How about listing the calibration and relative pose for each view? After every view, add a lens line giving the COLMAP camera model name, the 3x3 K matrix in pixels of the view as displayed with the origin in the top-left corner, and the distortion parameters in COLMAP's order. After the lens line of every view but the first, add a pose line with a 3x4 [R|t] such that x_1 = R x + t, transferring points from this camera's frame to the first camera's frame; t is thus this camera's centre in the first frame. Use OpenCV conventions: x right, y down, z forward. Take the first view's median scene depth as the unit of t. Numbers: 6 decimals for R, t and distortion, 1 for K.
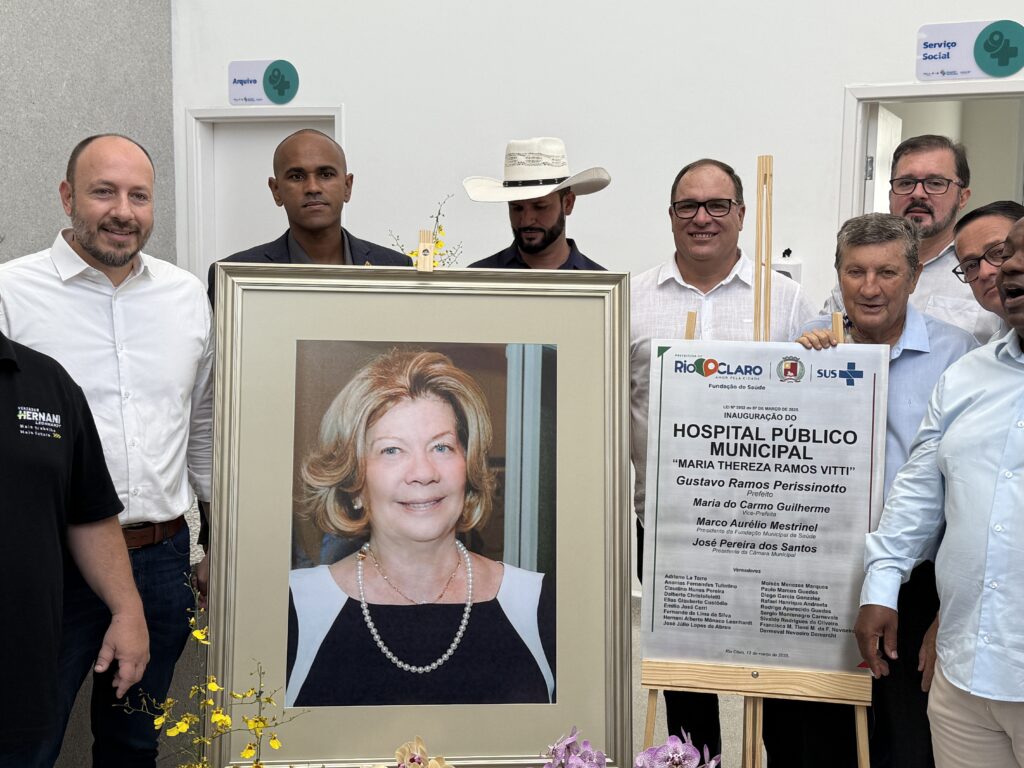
lens RADIAL K [[1390.4, 0, 515.6], [0, 1390.4, 375.1], [0, 0, 1]] dist [0.108759, 0.000000]
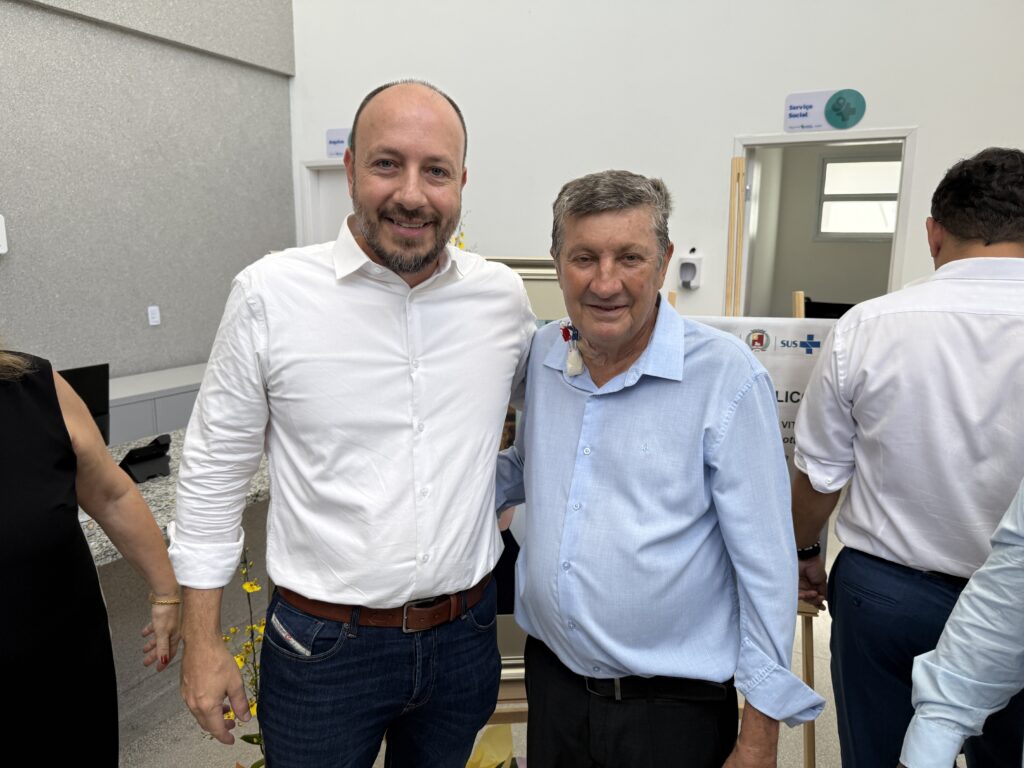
lens RADIAL K [[689.5, 0, 505.7], [0, 689.5, 367.0], [0, 0, 1]] dist [-0.007042, -0.004226]
pose [[0.999977, -0.006650, -0.001421, -0.008756], [0.006730, 0.997728, 0.067035, -0.013485], [0.000972, -0.067043, 0.997750, 0.256245]]
